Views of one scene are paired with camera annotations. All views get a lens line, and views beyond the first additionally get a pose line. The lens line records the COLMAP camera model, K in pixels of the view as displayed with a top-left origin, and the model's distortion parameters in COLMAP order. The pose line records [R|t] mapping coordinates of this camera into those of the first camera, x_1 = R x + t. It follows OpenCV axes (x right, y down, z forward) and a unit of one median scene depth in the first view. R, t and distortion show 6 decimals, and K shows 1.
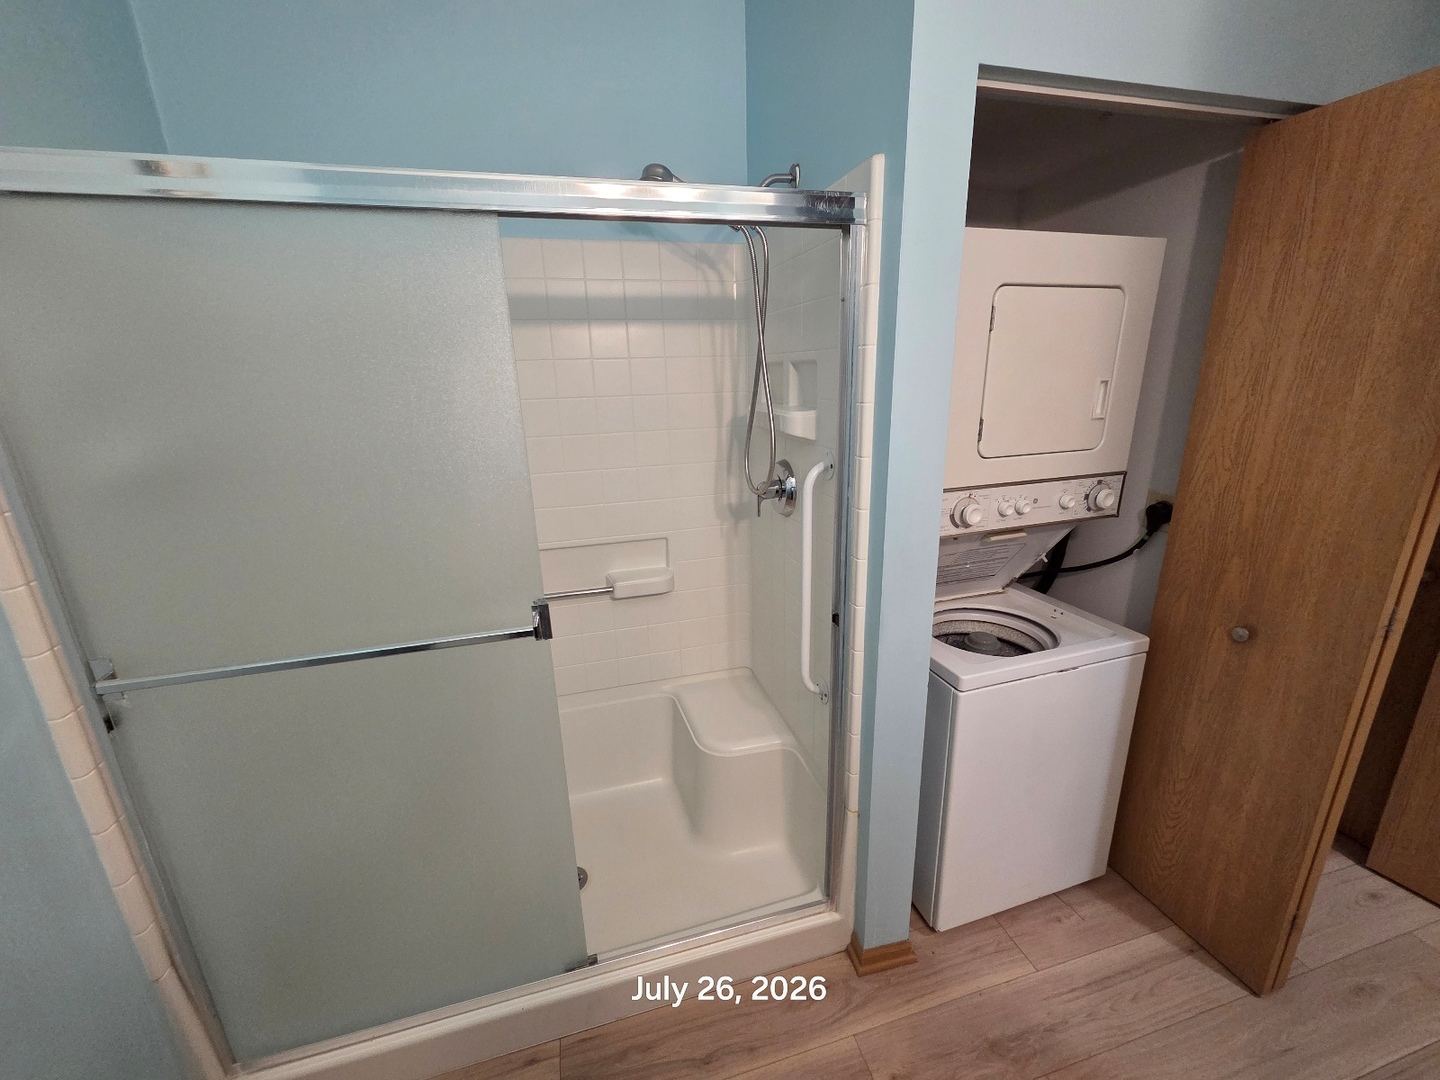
lens RADIAL K [[592.4, 0, 730.6], [0, 592.4, 537.5], [0, 0, 1]] dist [0.001537, 0.000440]
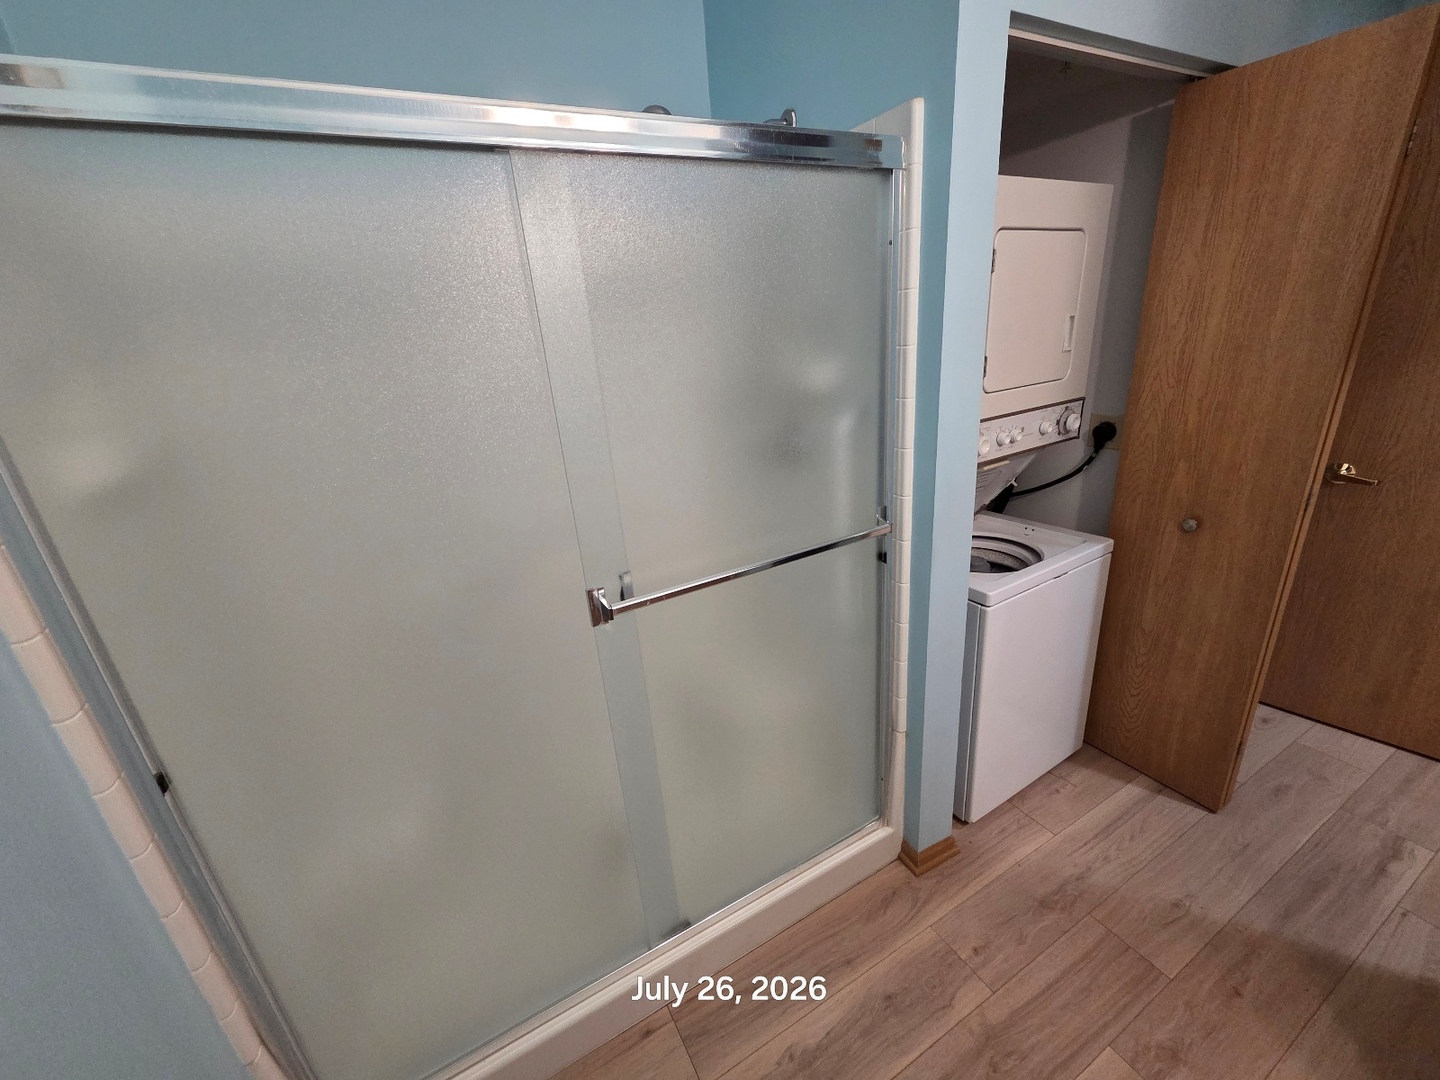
lens RADIAL K [[592.4, 0, 730.6], [0, 592.4, 537.5], [0, 0, 1]] dist [0.001537, 0.000440]
pose [[0.970598, -0.125103, 0.205643, -0.275358], [0.113919, 0.991335, 0.065403, 0.004021], [-0.212043, -0.040053, 0.976439, 0.024601]]
